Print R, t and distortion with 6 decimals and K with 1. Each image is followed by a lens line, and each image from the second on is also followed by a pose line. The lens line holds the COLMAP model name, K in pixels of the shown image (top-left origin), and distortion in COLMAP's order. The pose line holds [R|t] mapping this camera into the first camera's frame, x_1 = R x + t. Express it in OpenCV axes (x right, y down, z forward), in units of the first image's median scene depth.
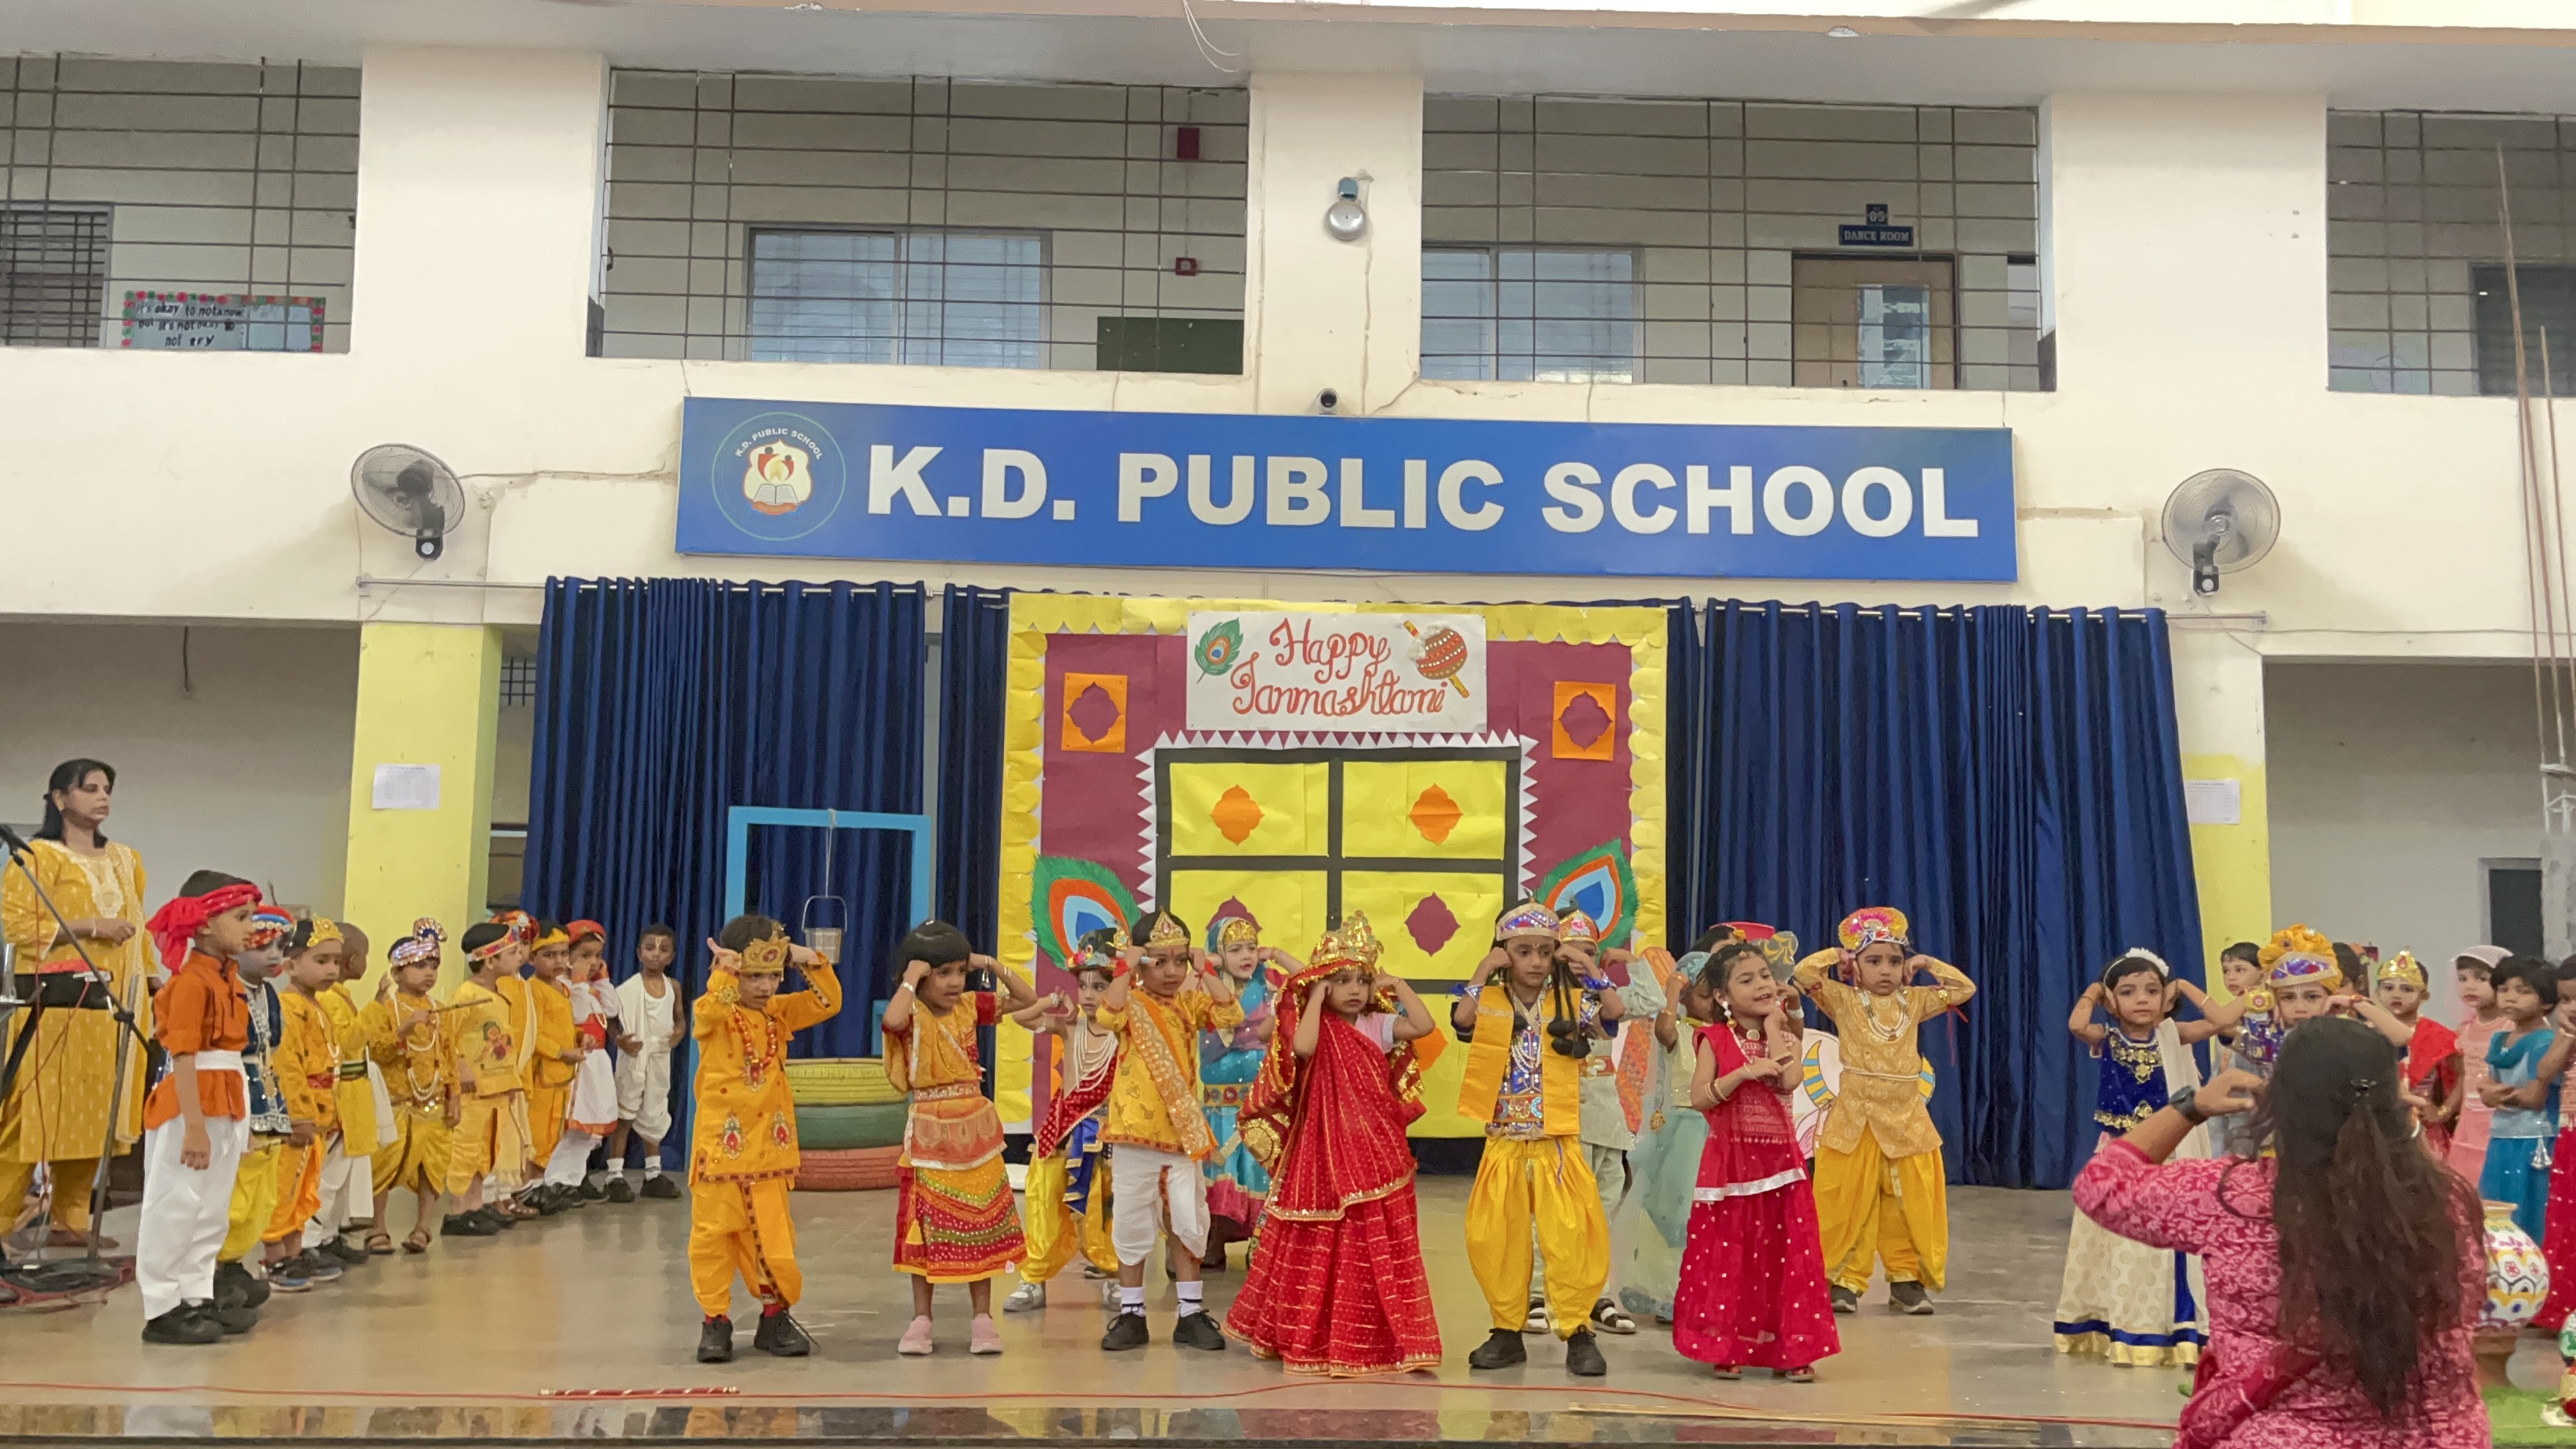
lens RADIAL K [[2433.4, 0, 1288.0], [0, 2433.4, 724.5], [0, 0, 1]] dist [0.167958, -0.697159]
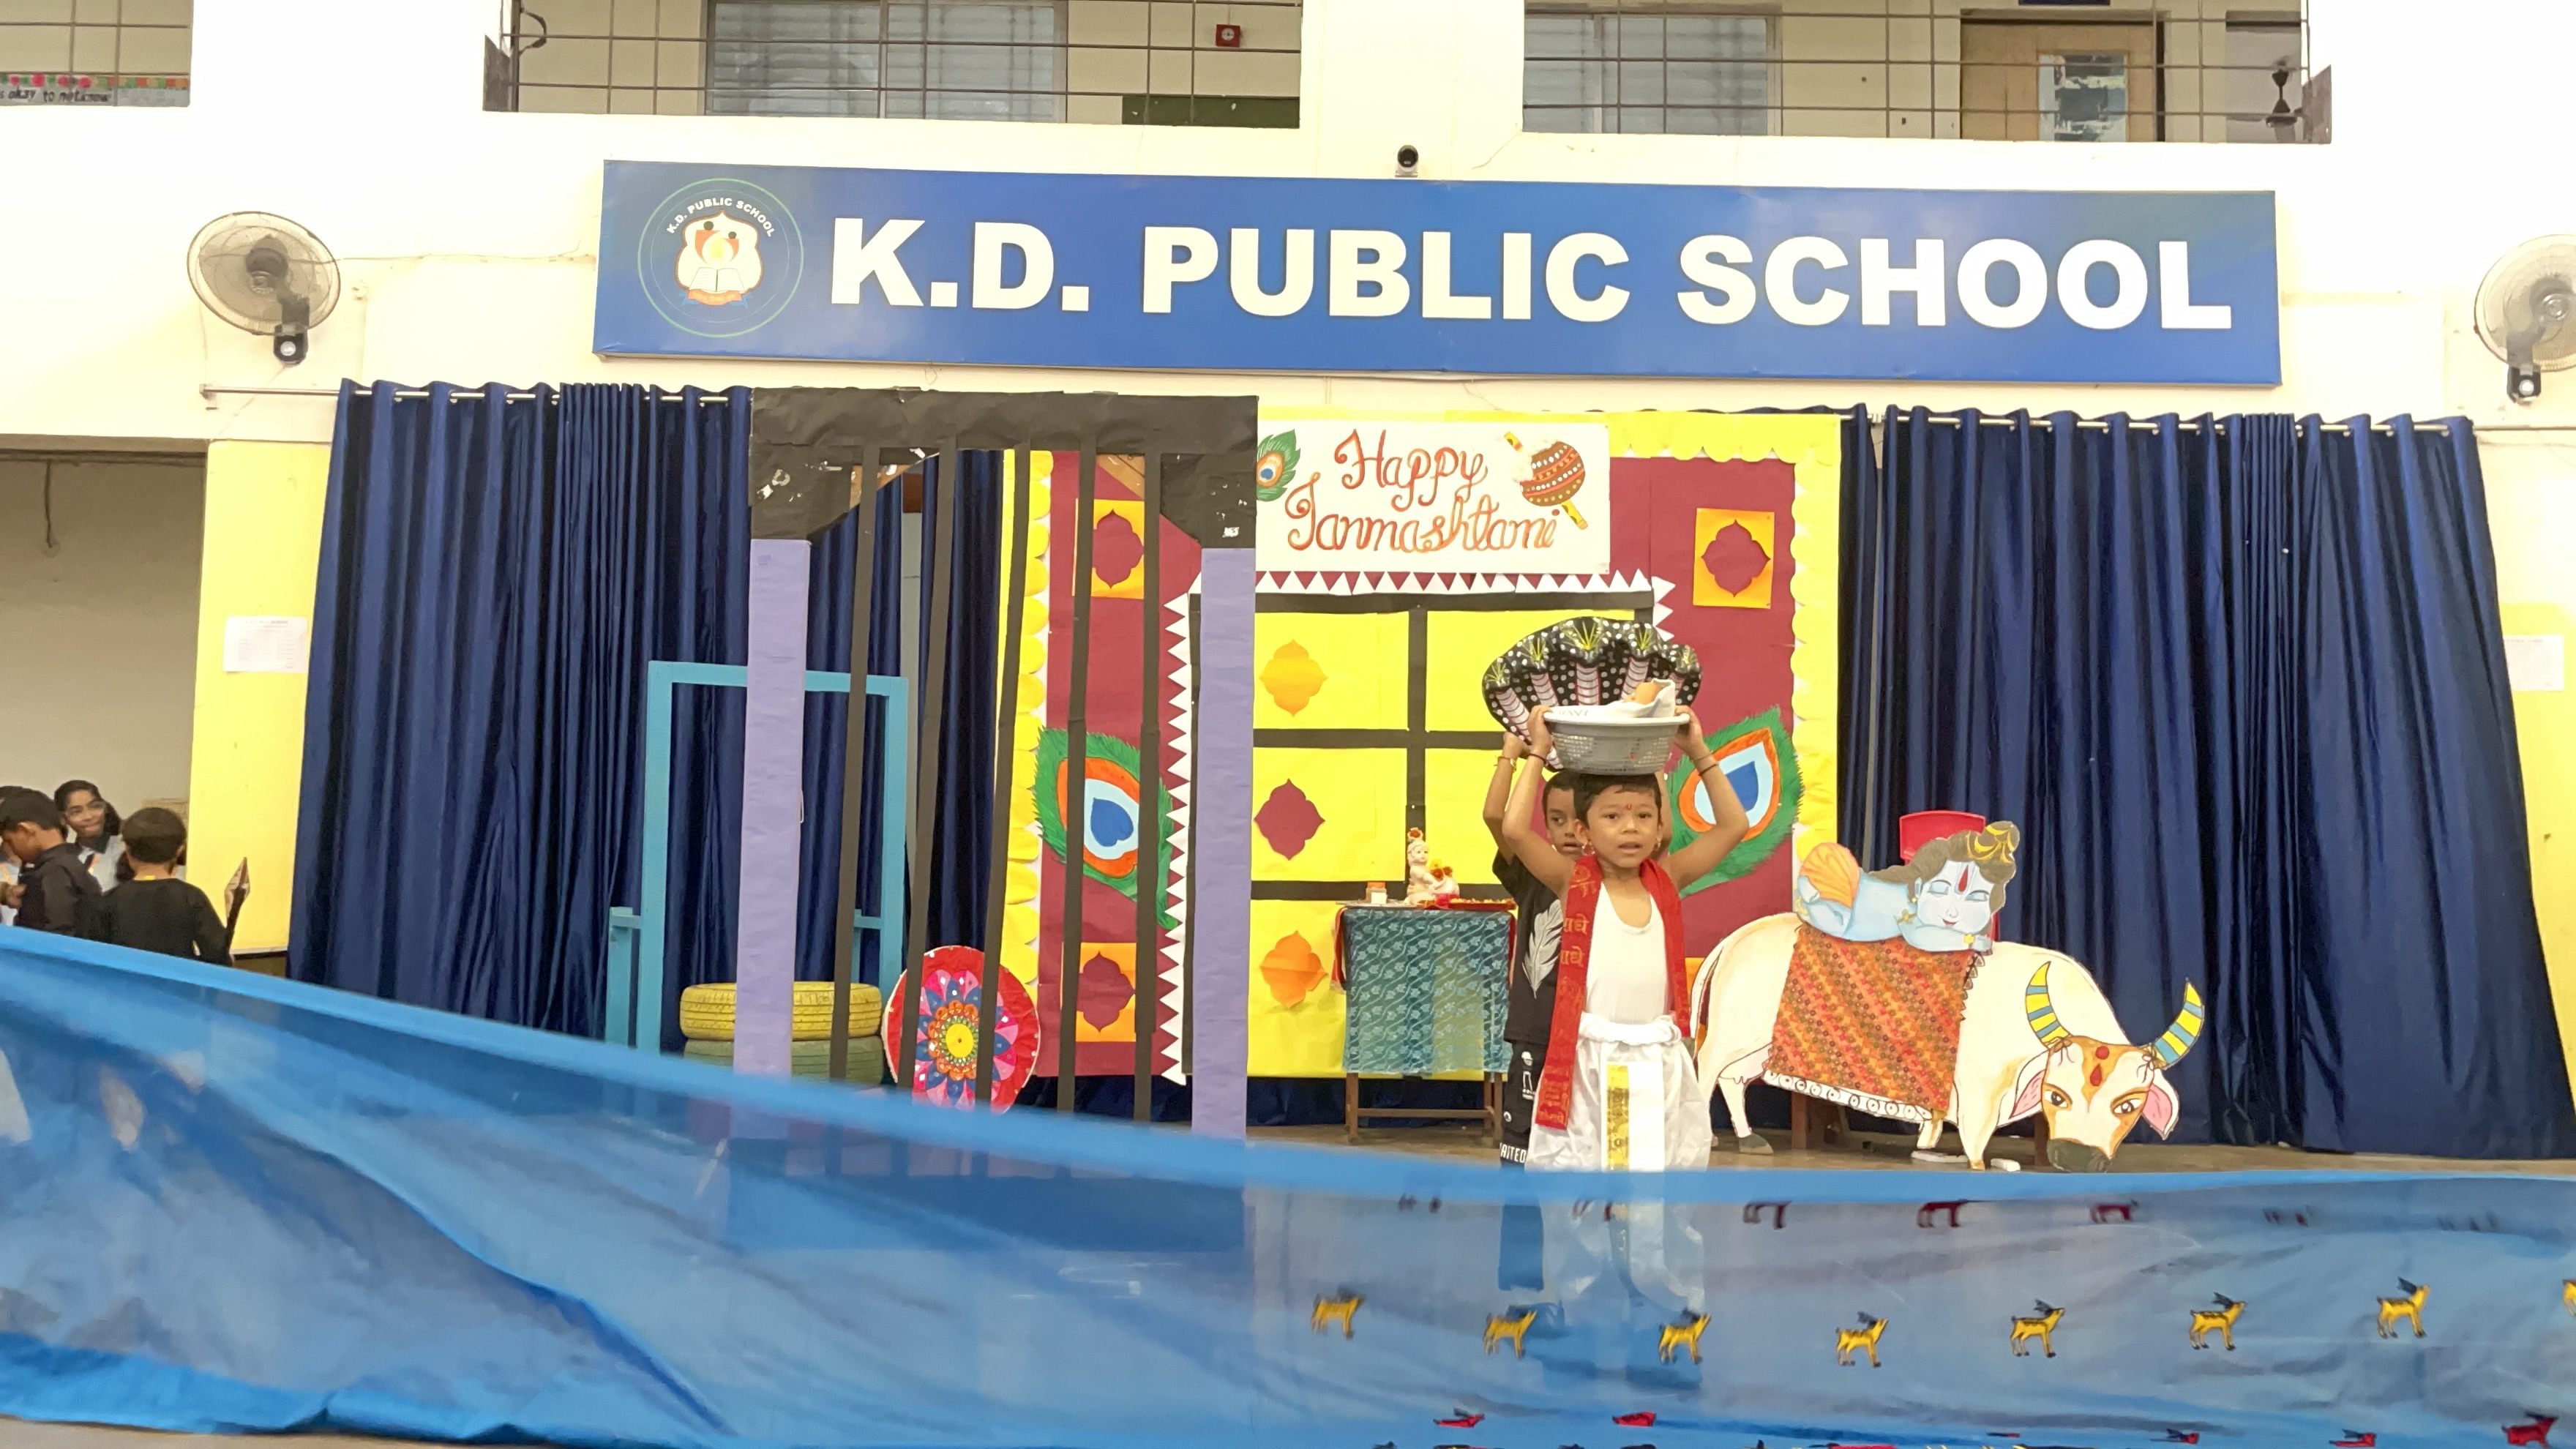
lens RADIAL K [[2510.0, 0, 1268.6], [0, 2510.0, 736.4], [0, 0, 1]] dist [0.066305, -0.105669]
pose [[0.999639, -0.000109, -0.026851, -0.006757], [0.001048, 0.999388, 0.034965, 0.026416], [0.026831, -0.034980, 0.999028, 0.175571]]
